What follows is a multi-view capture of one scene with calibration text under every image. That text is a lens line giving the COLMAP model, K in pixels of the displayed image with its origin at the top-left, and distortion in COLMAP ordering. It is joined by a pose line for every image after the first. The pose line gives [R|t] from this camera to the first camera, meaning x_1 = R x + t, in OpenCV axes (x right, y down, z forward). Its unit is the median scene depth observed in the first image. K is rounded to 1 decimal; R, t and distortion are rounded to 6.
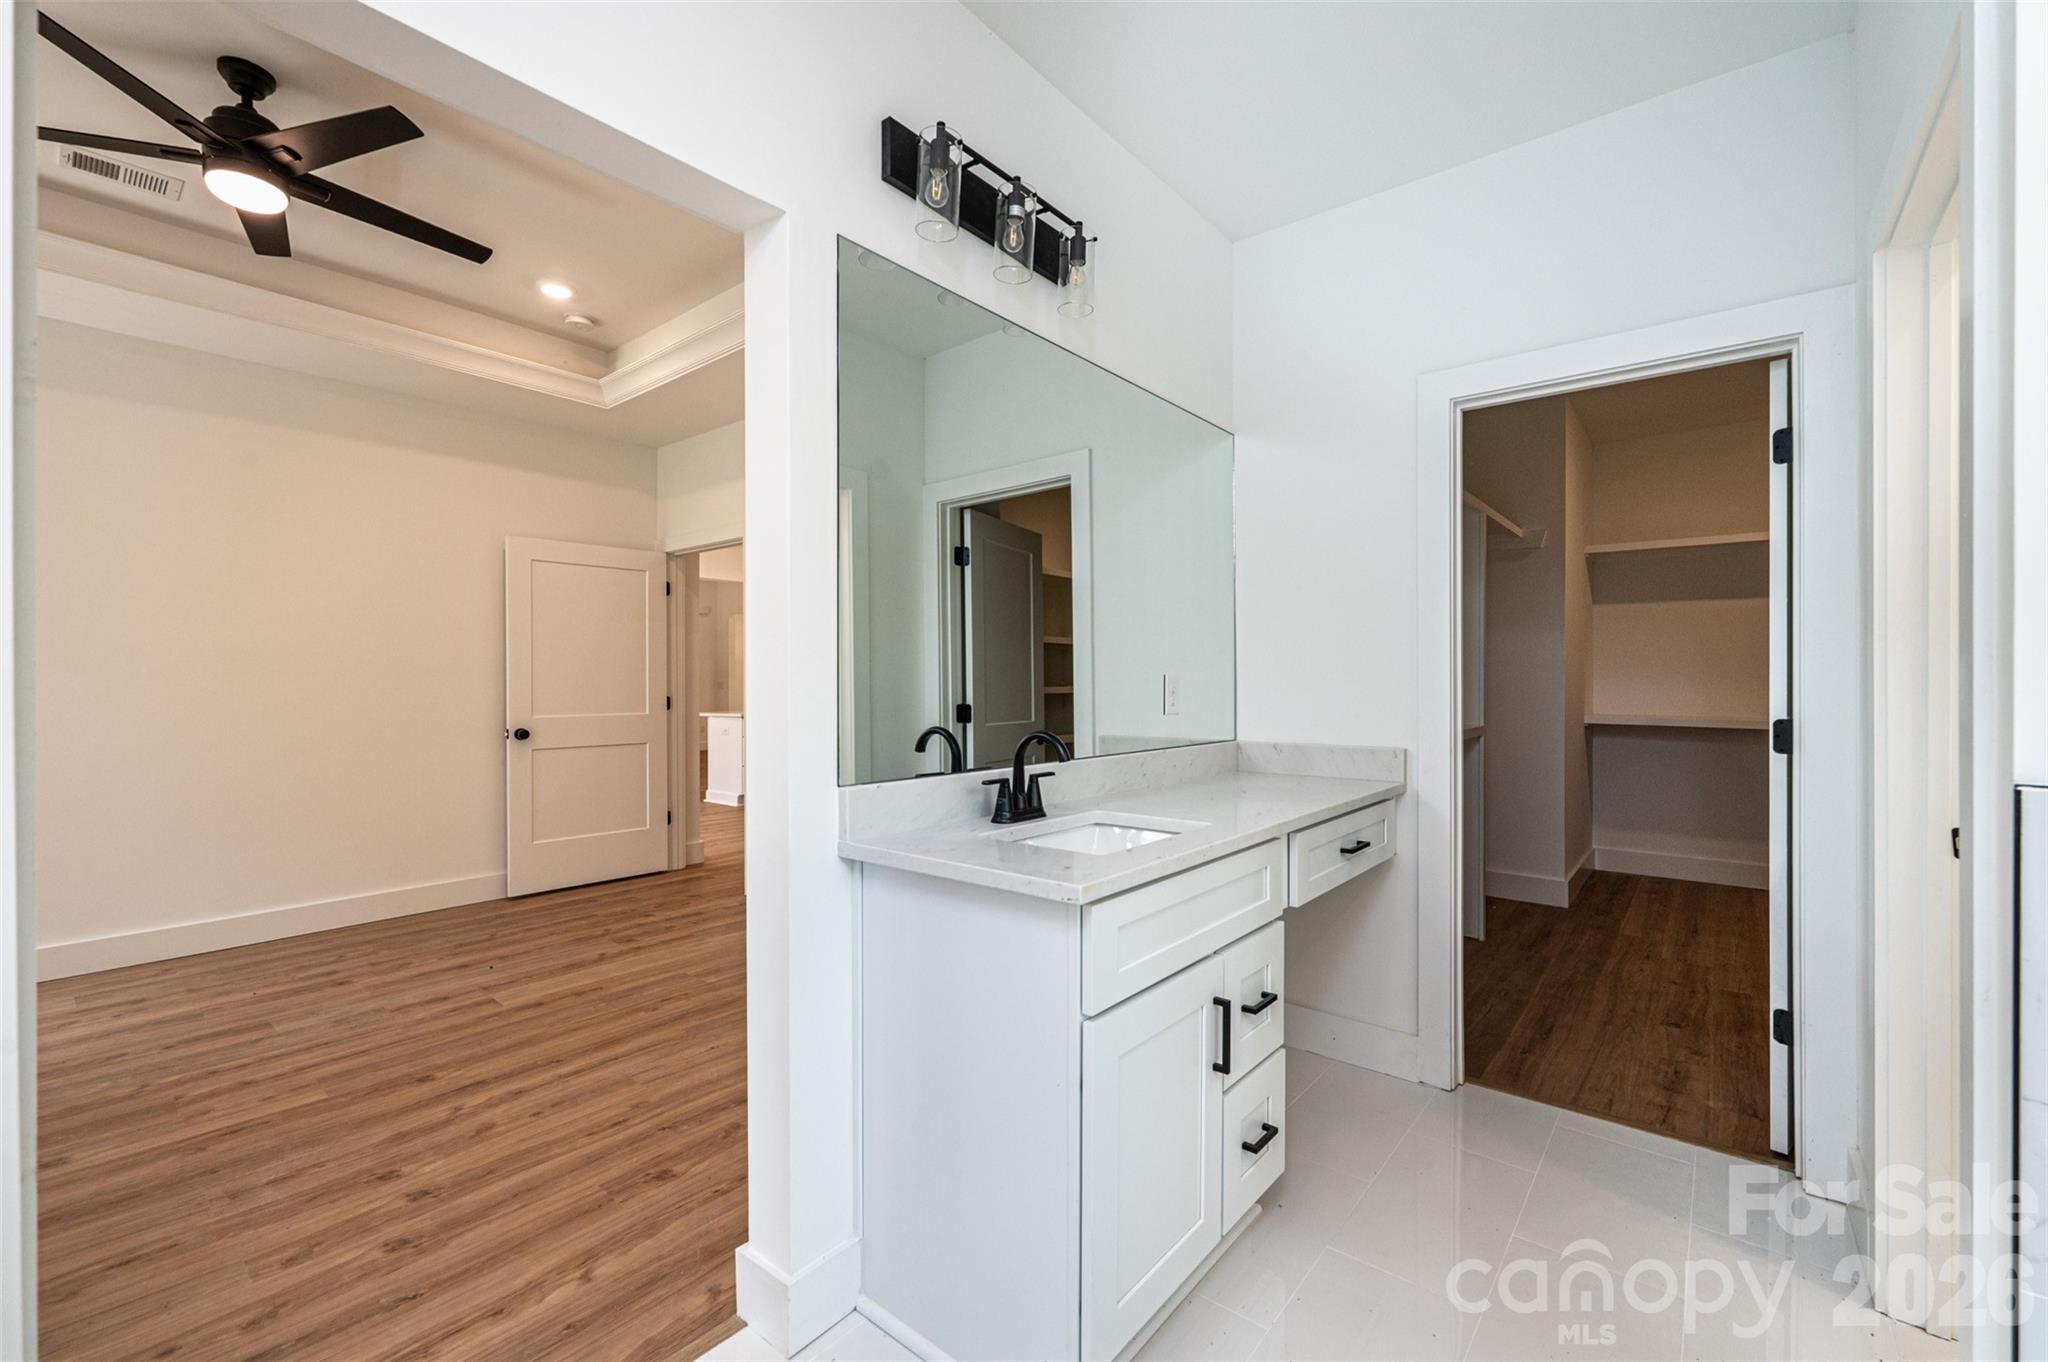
lens RADIAL K [[846.6, 0, 1024.4], [0, 846.6, 682.4], [0, 0, 1]] dist [0.000242, -0.000095]
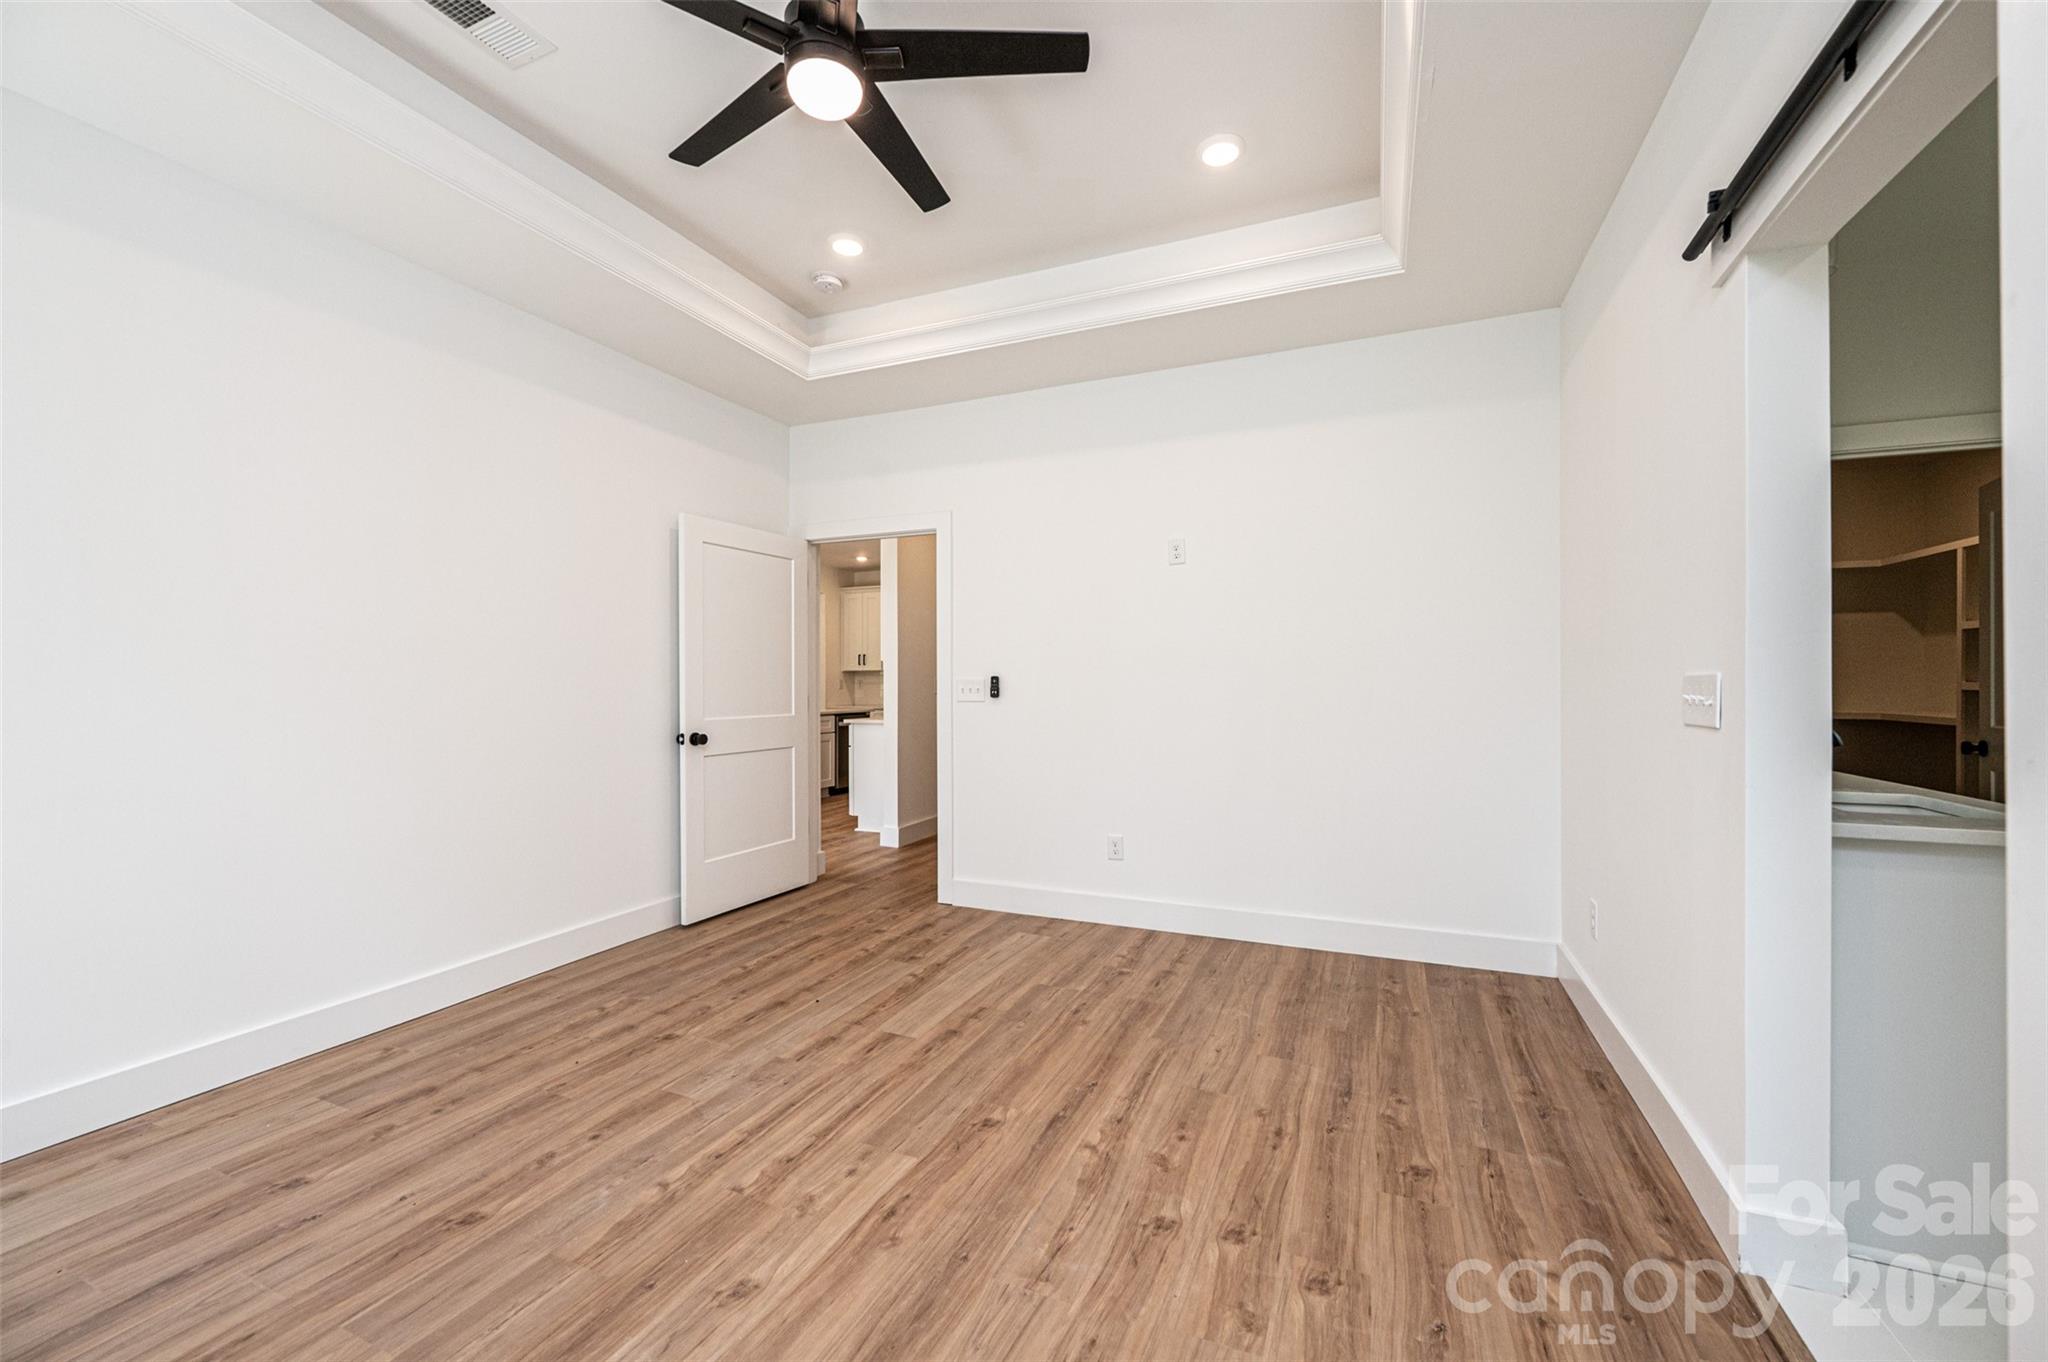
lens RADIAL K [[813.3, 0, 1026.1], [0, 813.3, 683.1], [0, 0, 1]] dist [-0.001405, 0.000202]
pose [[0.960115, -0.000534, 0.279604, -0.715942], [0.000229, 0.999999, 0.001123, 0.002787], [-0.279604, -0.001014, 0.960115, 0.131712]]
